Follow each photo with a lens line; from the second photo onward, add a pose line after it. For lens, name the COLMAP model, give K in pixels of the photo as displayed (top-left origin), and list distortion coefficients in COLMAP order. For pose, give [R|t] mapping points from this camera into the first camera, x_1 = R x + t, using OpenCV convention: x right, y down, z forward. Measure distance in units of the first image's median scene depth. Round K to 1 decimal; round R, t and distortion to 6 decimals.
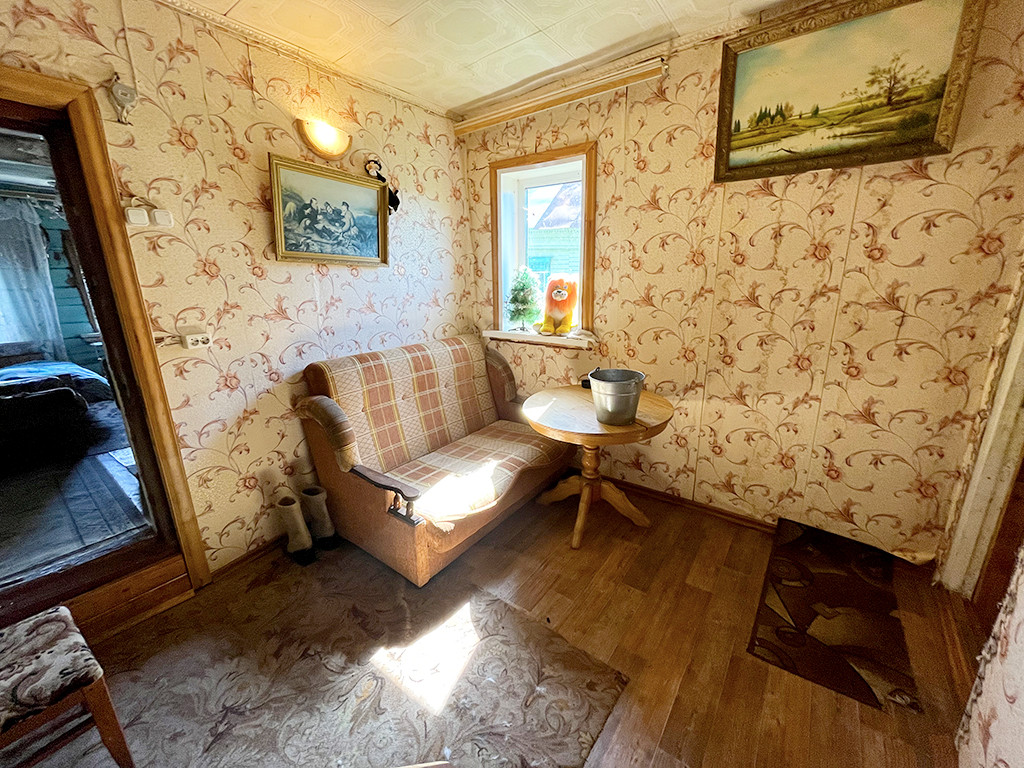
lens RADIAL K [[413.1, 0, 511.1], [0, 413.1, 388.1], [0, 0, 1]] dist [-0.000764, 0.000368]
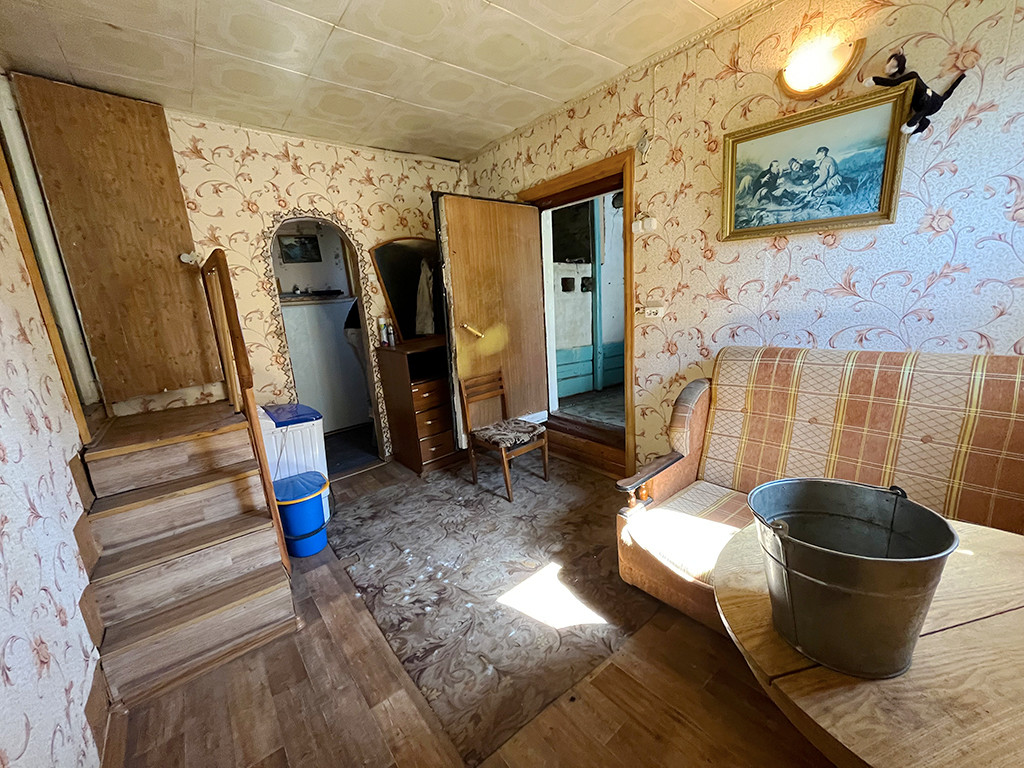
lens RADIAL K [[413.1, 0, 512.7], [0, 413.1, 388.7], [0, 0, 1]] dist [-0.000764, 0.000368]
pose [[-0.245876, 0.250953, -0.936252, 0.591638], [-0.170519, 0.939642, 0.296643, -0.174733], [0.954185, 0.232586, -0.188243, 0.754057]]
